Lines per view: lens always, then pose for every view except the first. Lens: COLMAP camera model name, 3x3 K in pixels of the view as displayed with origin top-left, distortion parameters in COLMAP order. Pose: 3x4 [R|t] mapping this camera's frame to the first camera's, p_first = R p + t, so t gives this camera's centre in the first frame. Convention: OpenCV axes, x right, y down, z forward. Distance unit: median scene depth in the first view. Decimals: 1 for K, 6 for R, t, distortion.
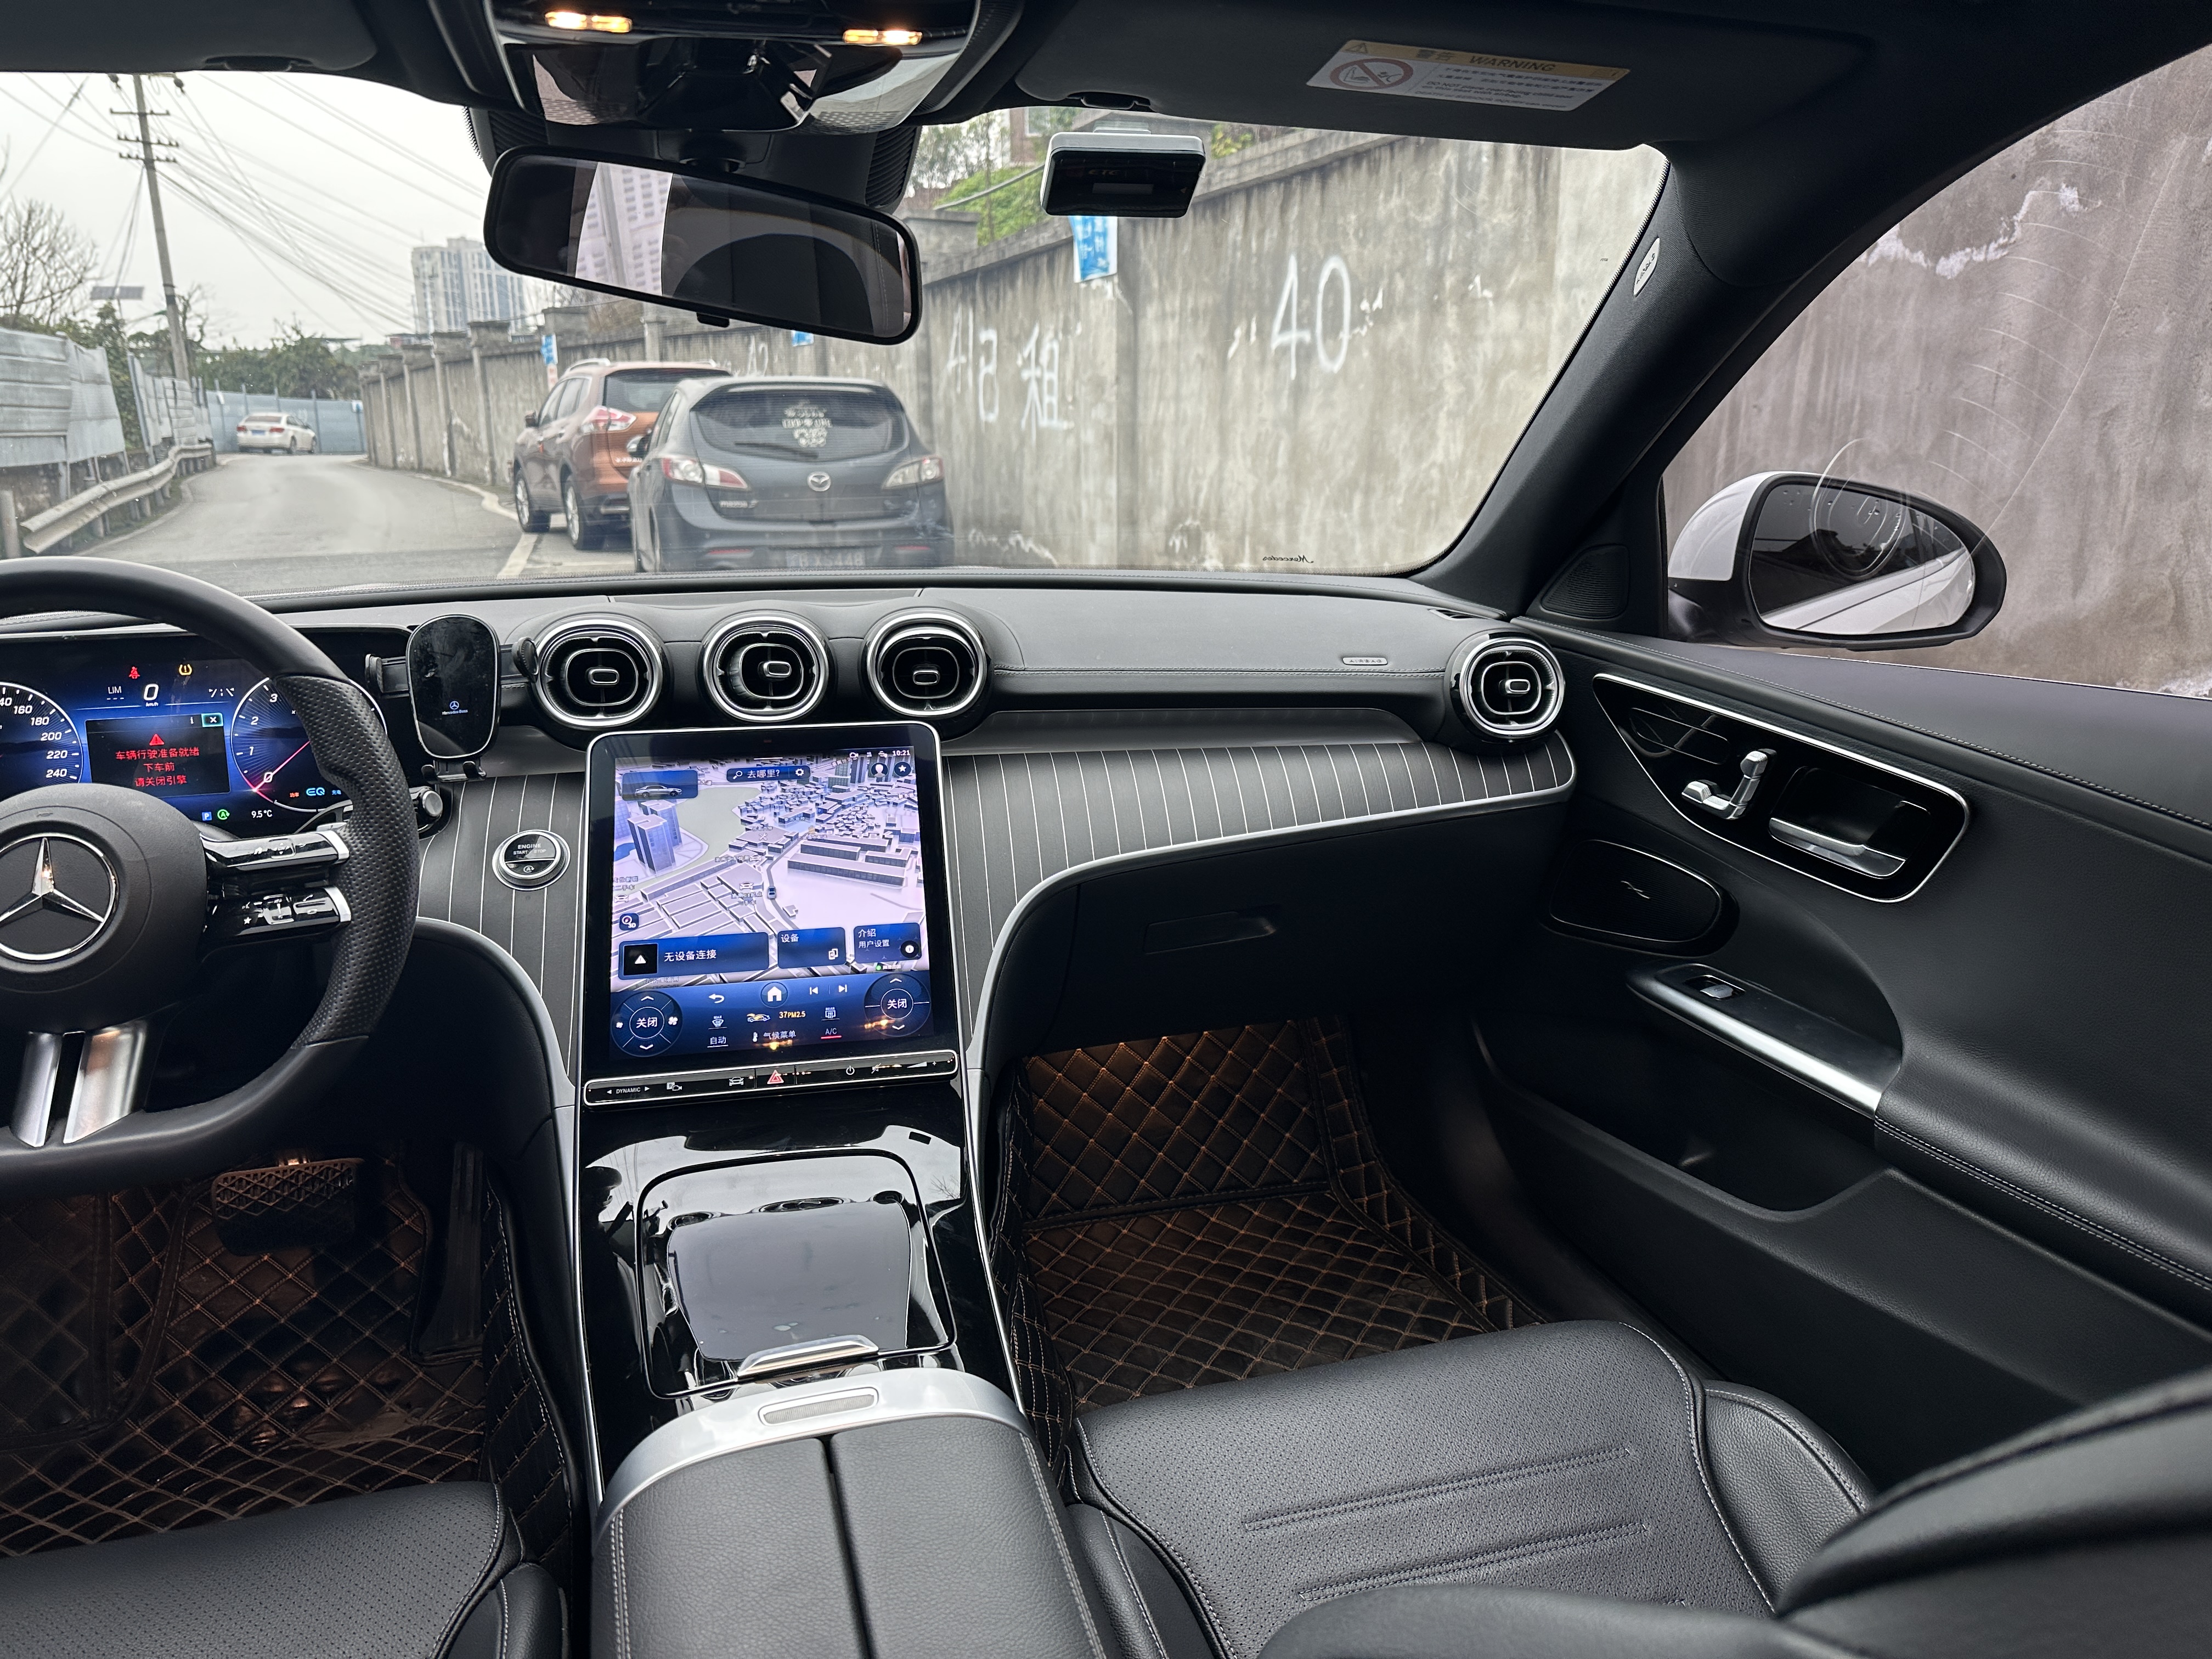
lens RADIAL K [[1553.5, 0, 1110.0], [0, 1553.5, 829.9], [0, 0, 1]] dist [0.040735, -0.059943]
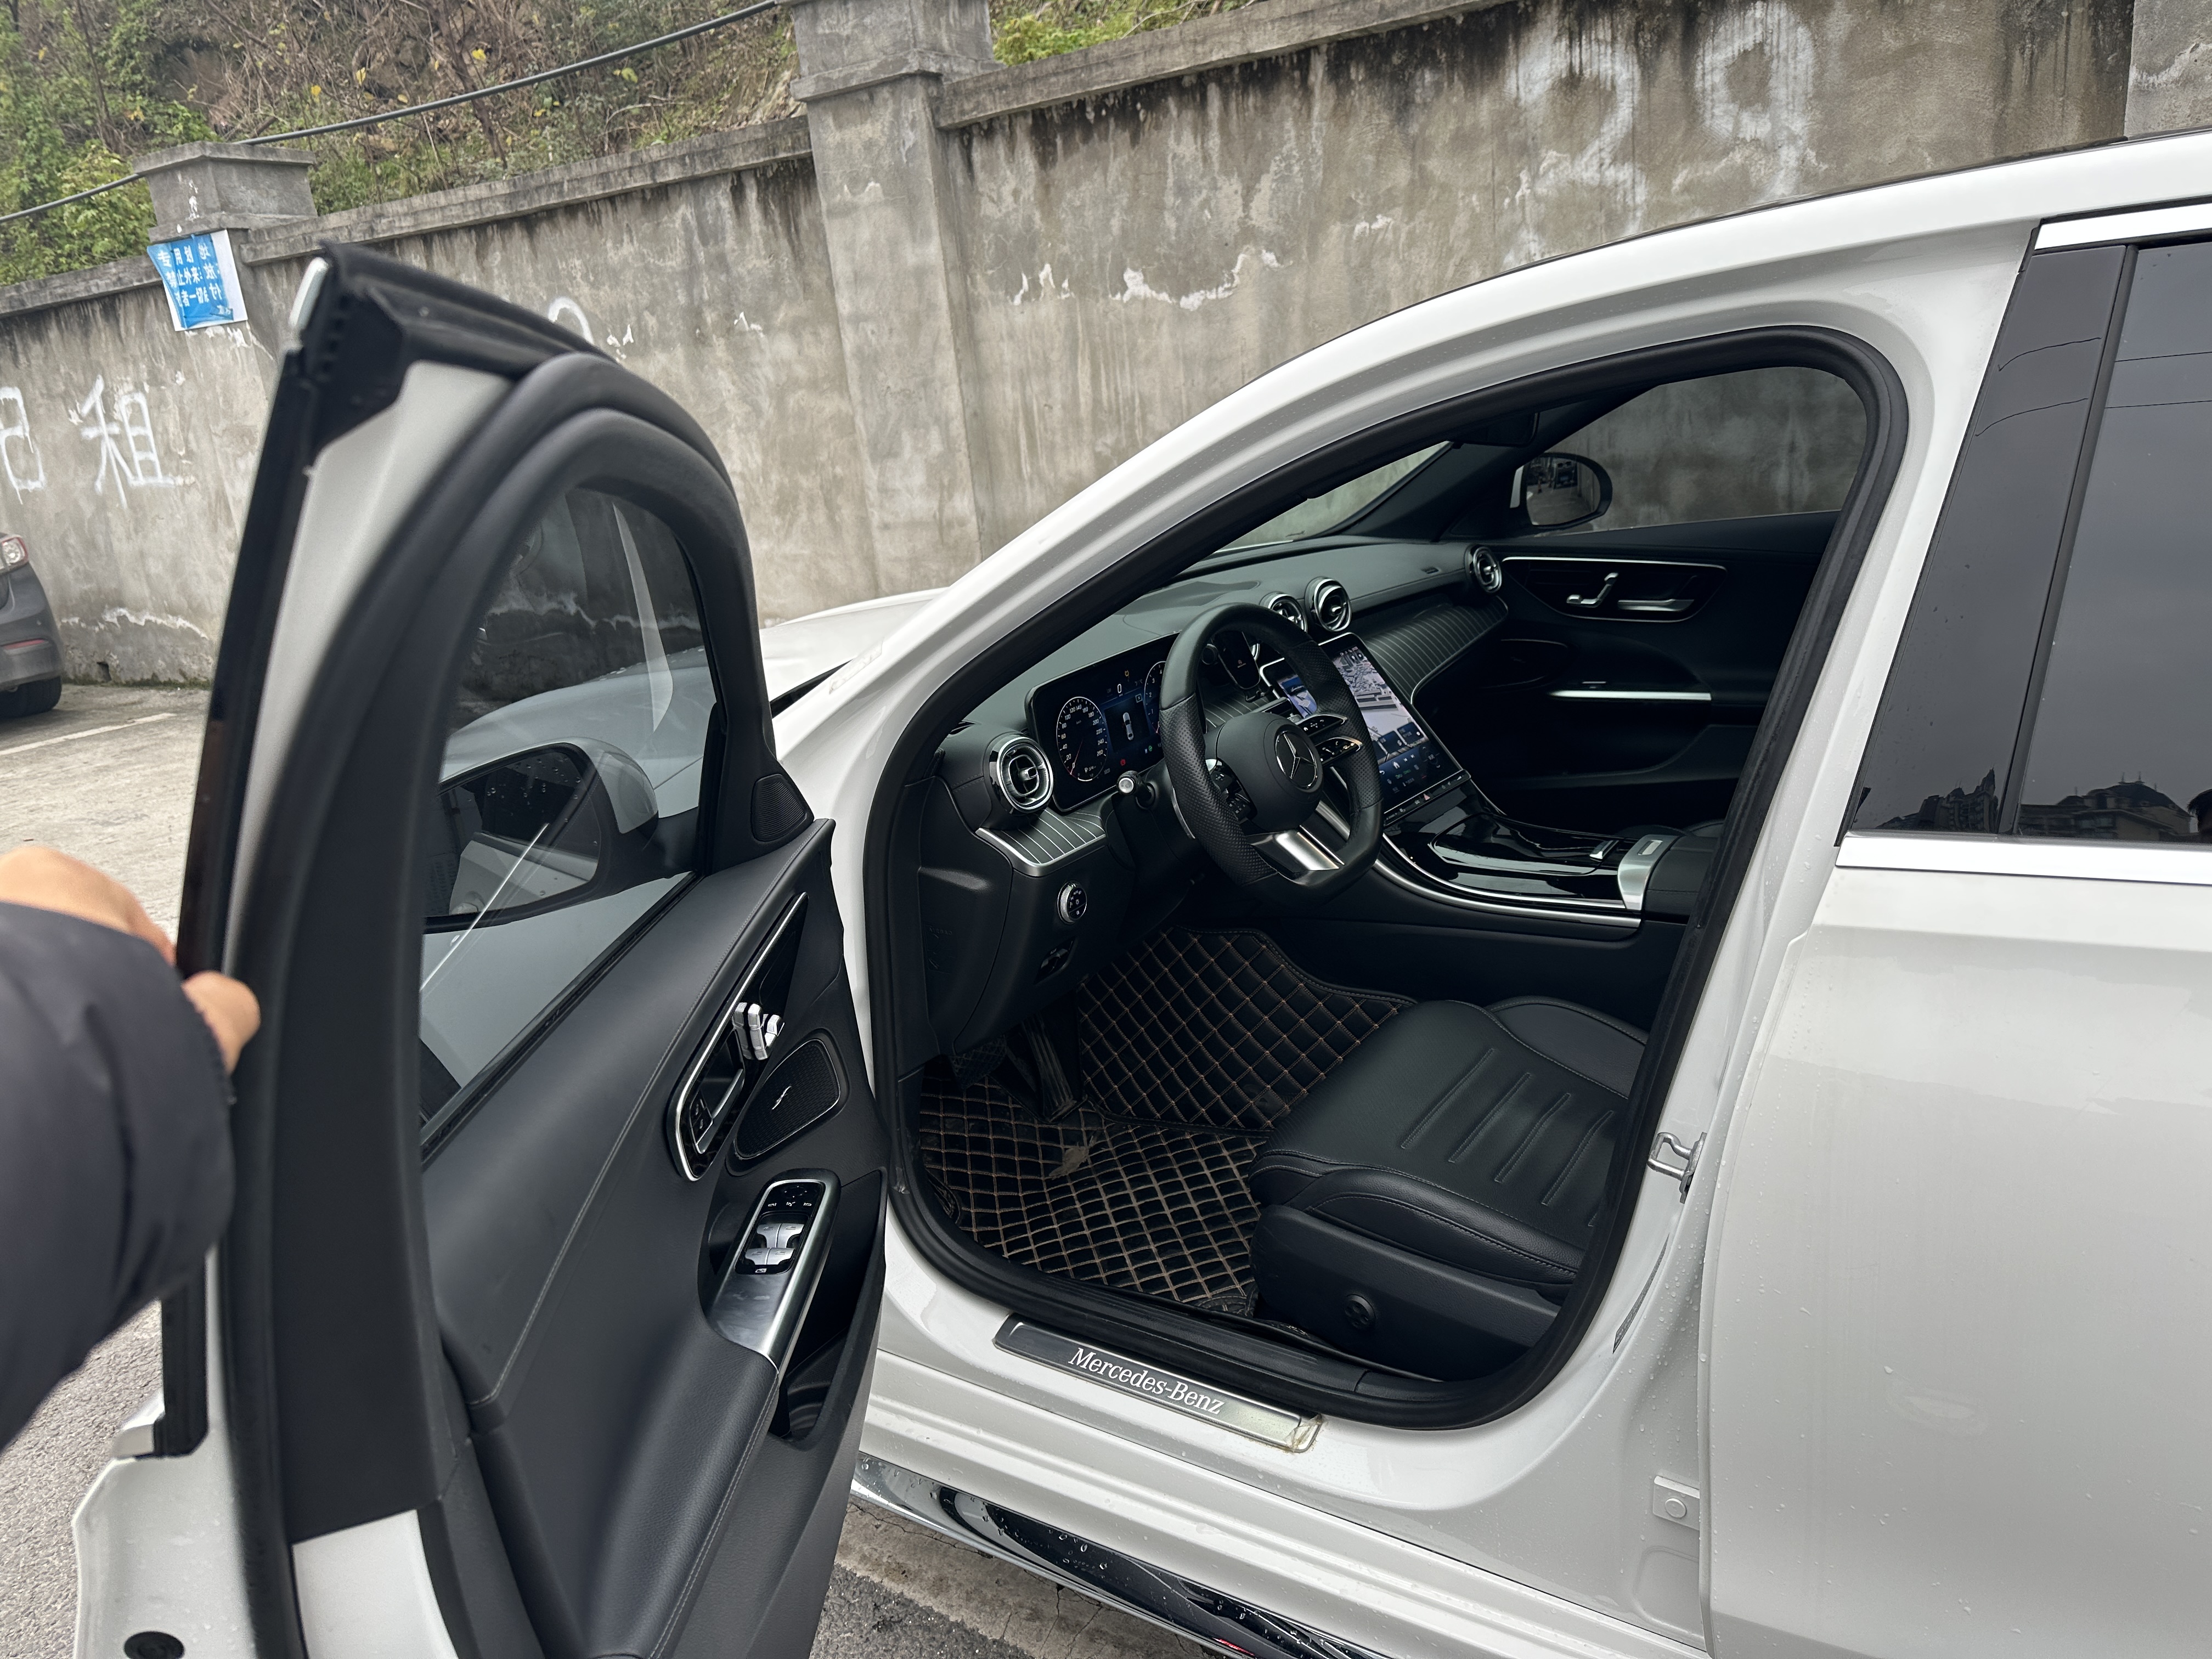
lens RADIAL K [[1553.5, 0, 1112.8], [0, 1553.5, 828.9], [0, 0, 1]] dist [0.040735, -0.059943]
pose [[0.770332, -0.262020, 0.581320, -0.332705], [0.255106, 0.962172, 0.095632, -0.019586], [-0.584388, 0.074630, 0.808035, -0.089253]]
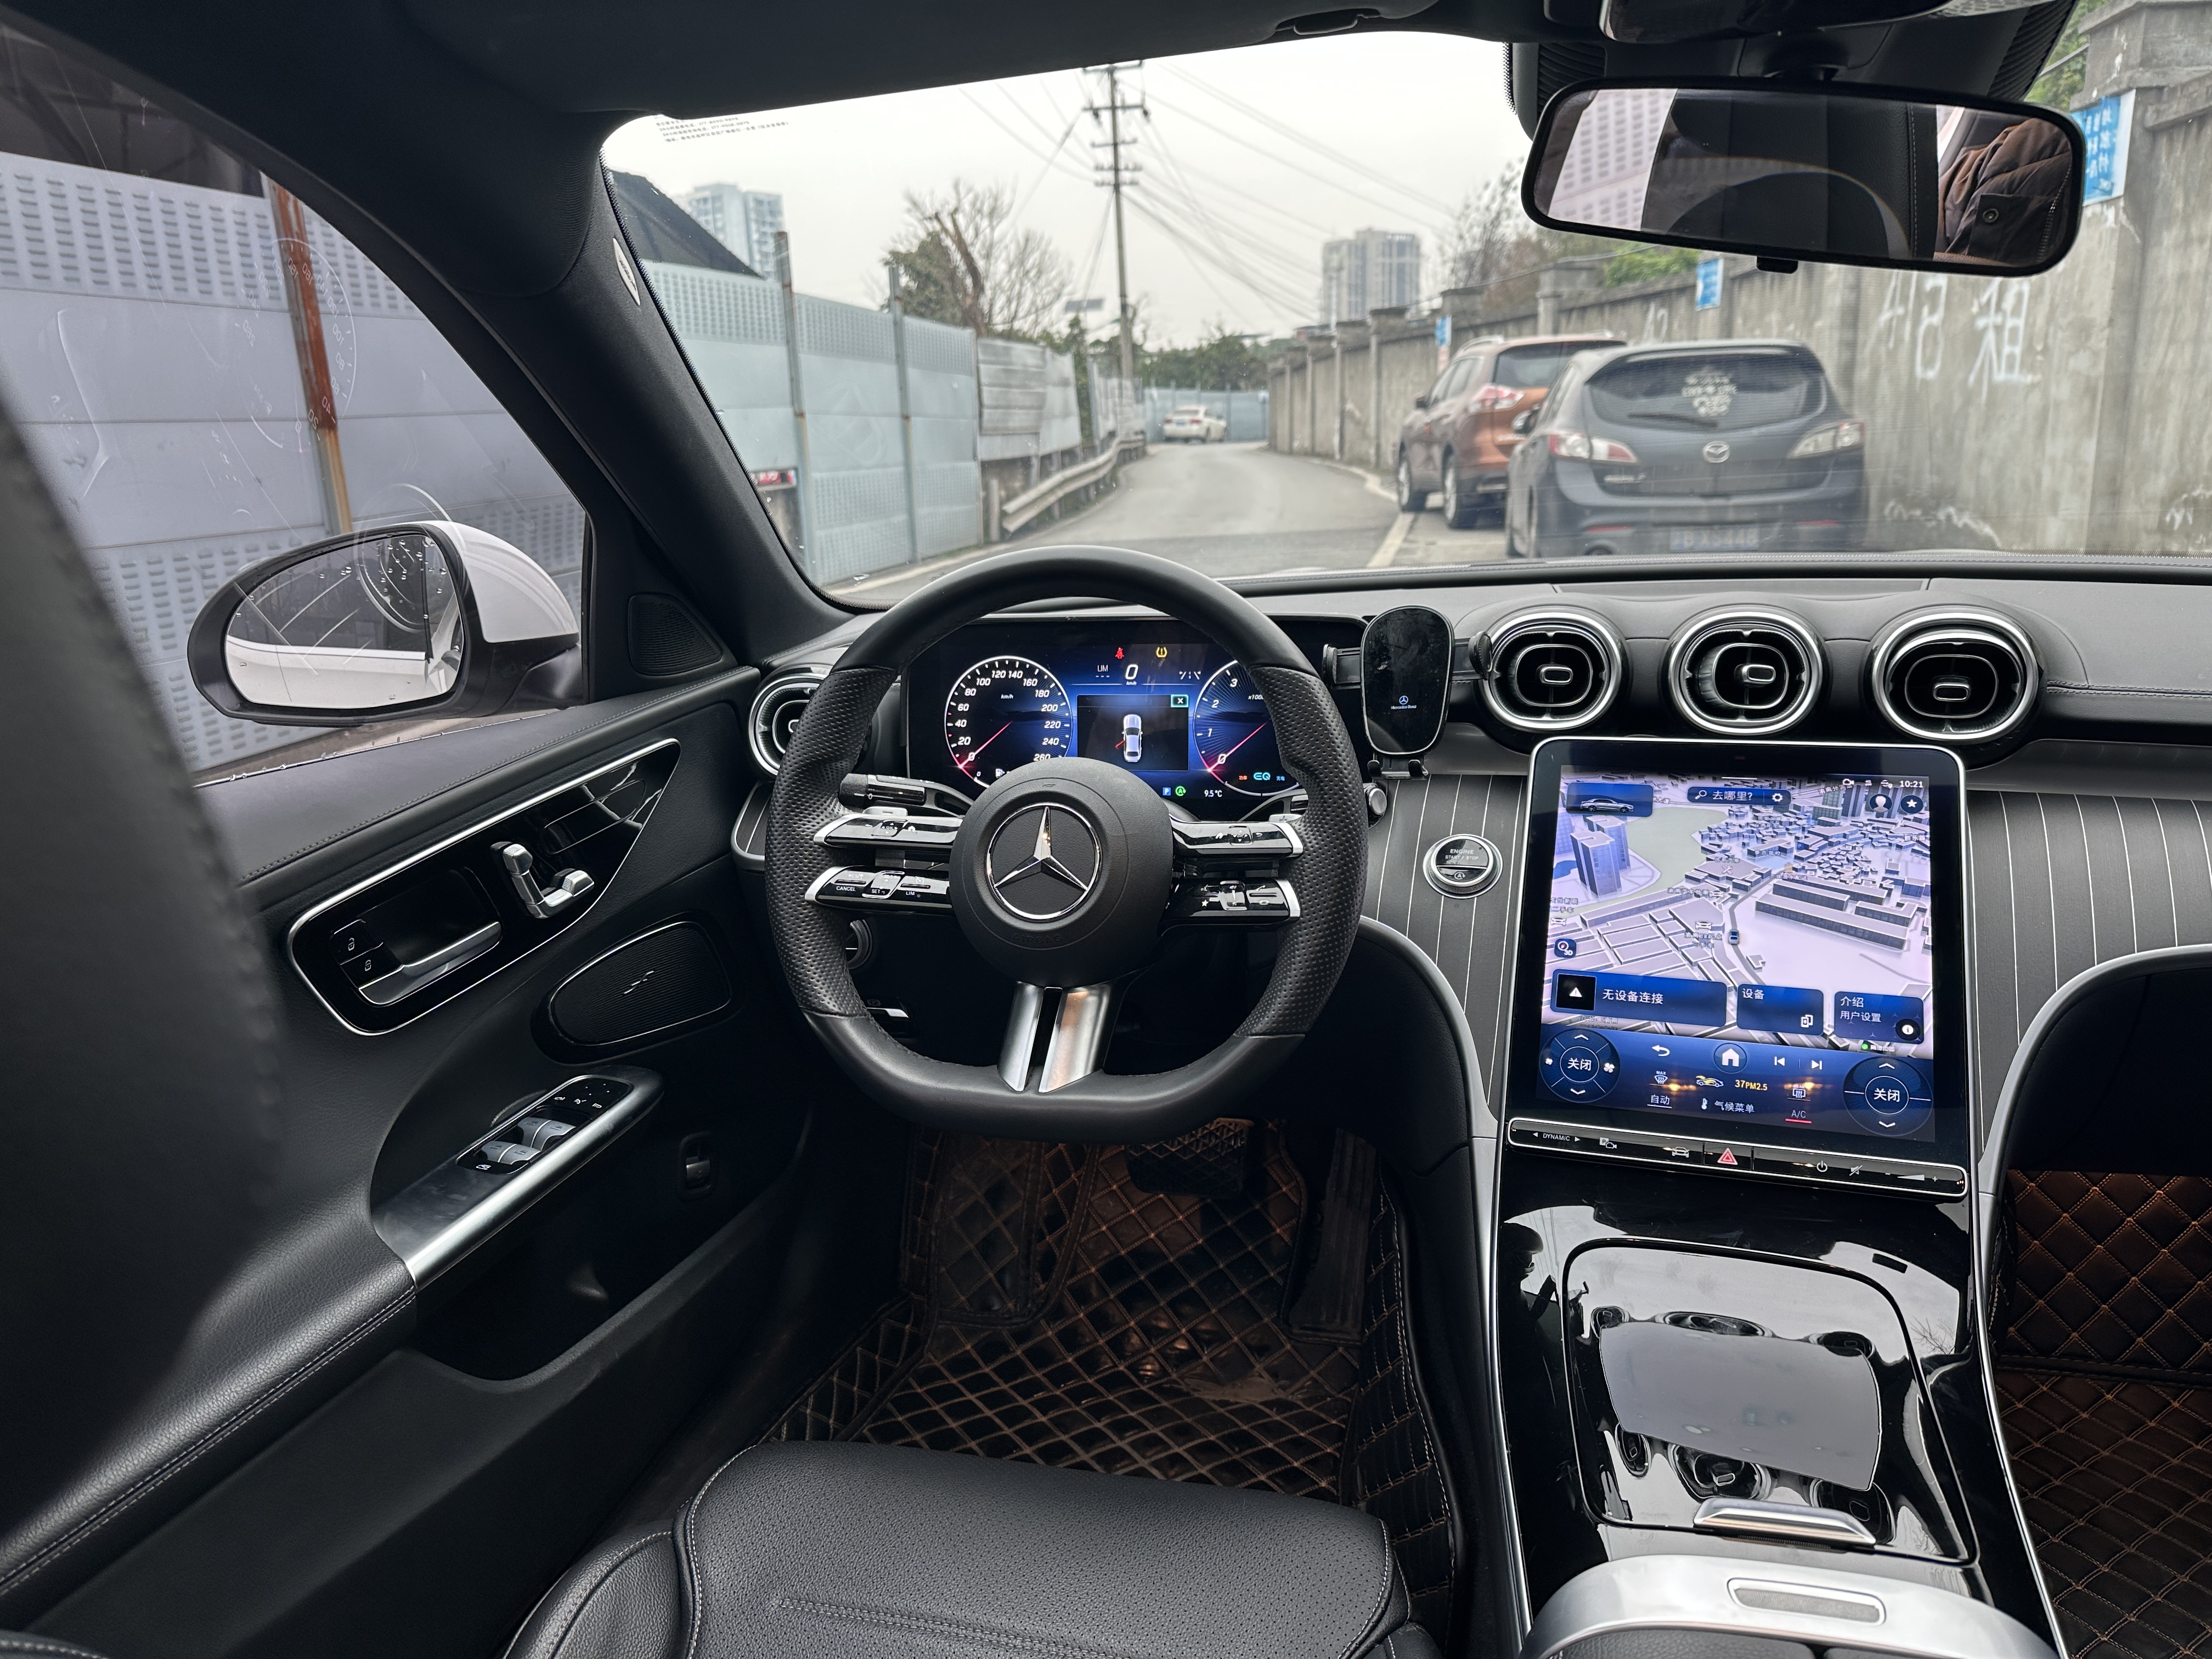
lens RADIAL K [[1553.5, 0, 1102.4], [0, 1553.5, 855.9], [0, 0, 1]] dist [0.040735, -0.059943]
pose [[0.860427, 0.105821, -0.498465, -0.019566], [-0.090950, 0.994384, 0.054109, -0.004077], [0.501392, -0.001222, 0.865219, 0.015902]]
